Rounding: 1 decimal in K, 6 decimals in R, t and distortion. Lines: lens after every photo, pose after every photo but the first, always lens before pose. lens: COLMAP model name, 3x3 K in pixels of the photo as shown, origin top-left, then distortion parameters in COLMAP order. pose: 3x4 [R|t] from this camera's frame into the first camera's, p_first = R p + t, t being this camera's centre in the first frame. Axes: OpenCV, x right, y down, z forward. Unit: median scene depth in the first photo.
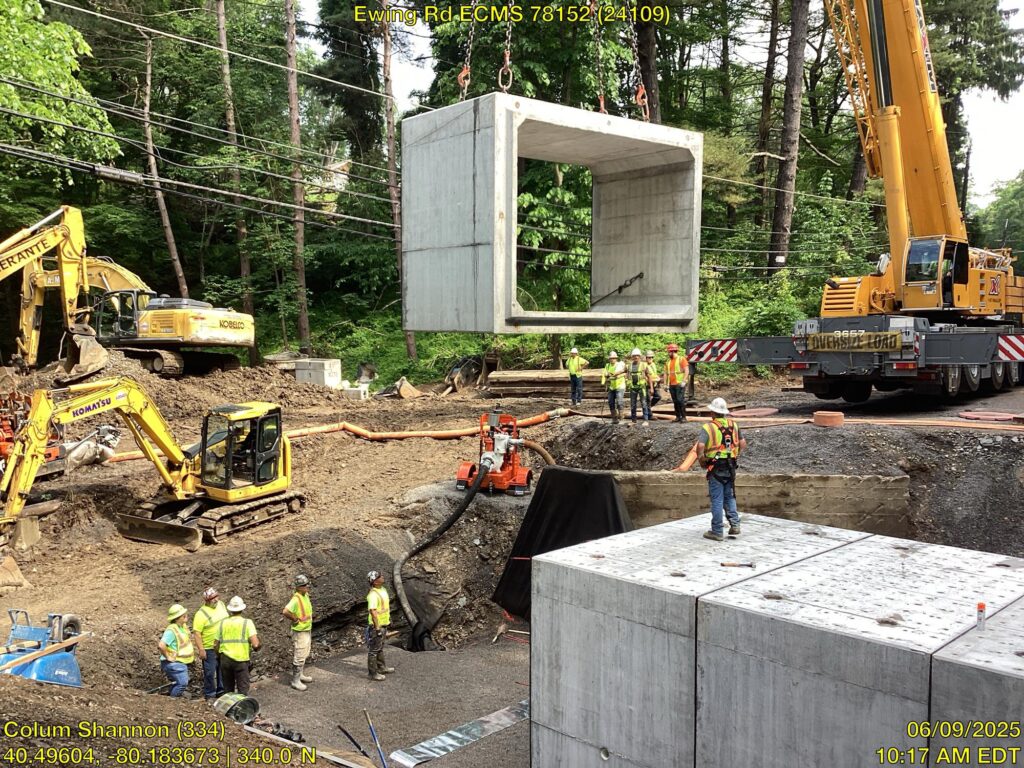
lens RADIAL K [[916.2, 0, 507.1], [0, 916.2, 389.7], [0, 0, 1]] dist [0.038110, -0.032744]
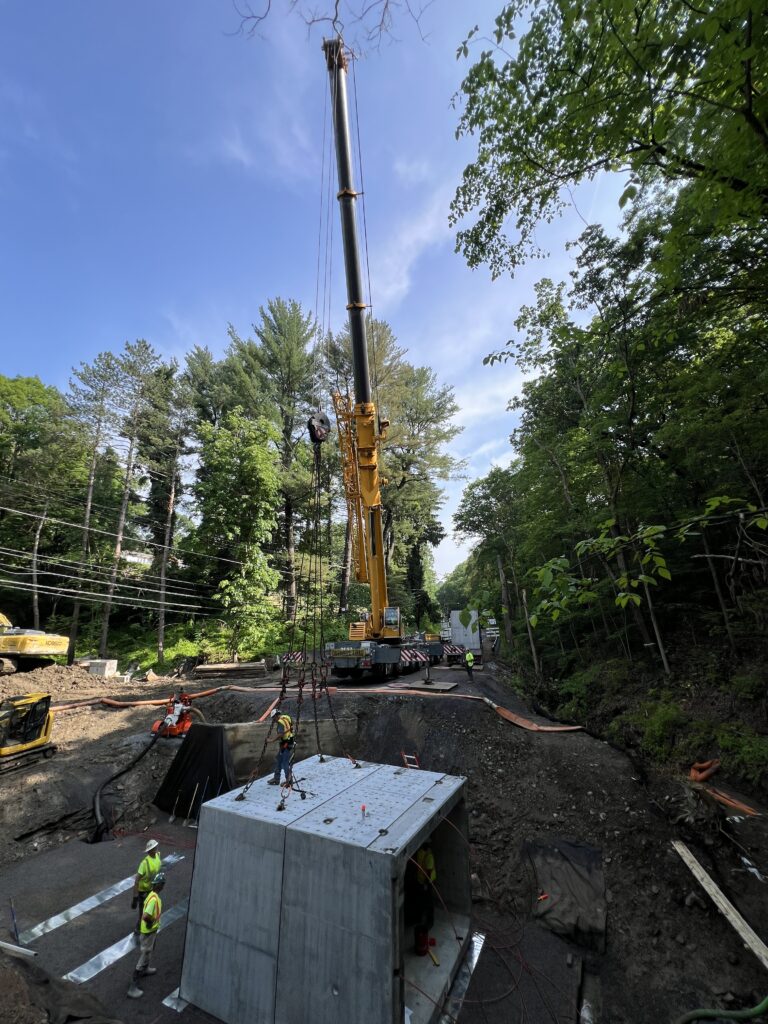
lens RADIAL K [[404.1, 0, 386.1], [0, 404.1, 509.7], [0, 0, 1]] dist [-0.007495, -0.000128]
pose [[0.951754, 0.083108, 0.295393, 0.092968], [0.025612, 0.937754, -0.346355, -0.024894], [-0.305791, 0.337210, 0.890382, -0.055666]]
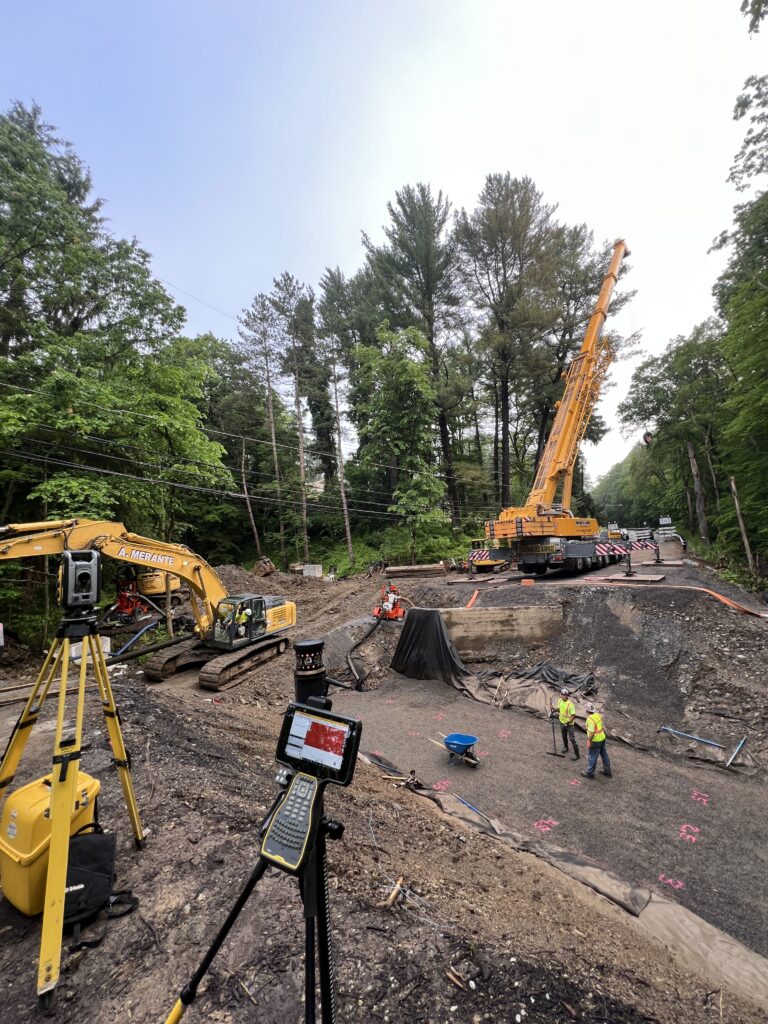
lens RADIAL K [[404.1, 0, 383.5], [0, 404.1, 512.9], [0, 0, 1]] dist [-0.007495, -0.000128]
pose [[0.998771, -0.044259, -0.022321, 0.004805], [0.040406, 0.987769, -0.150601, -0.002508], [0.028713, 0.149514, 0.988343, -0.044925]]
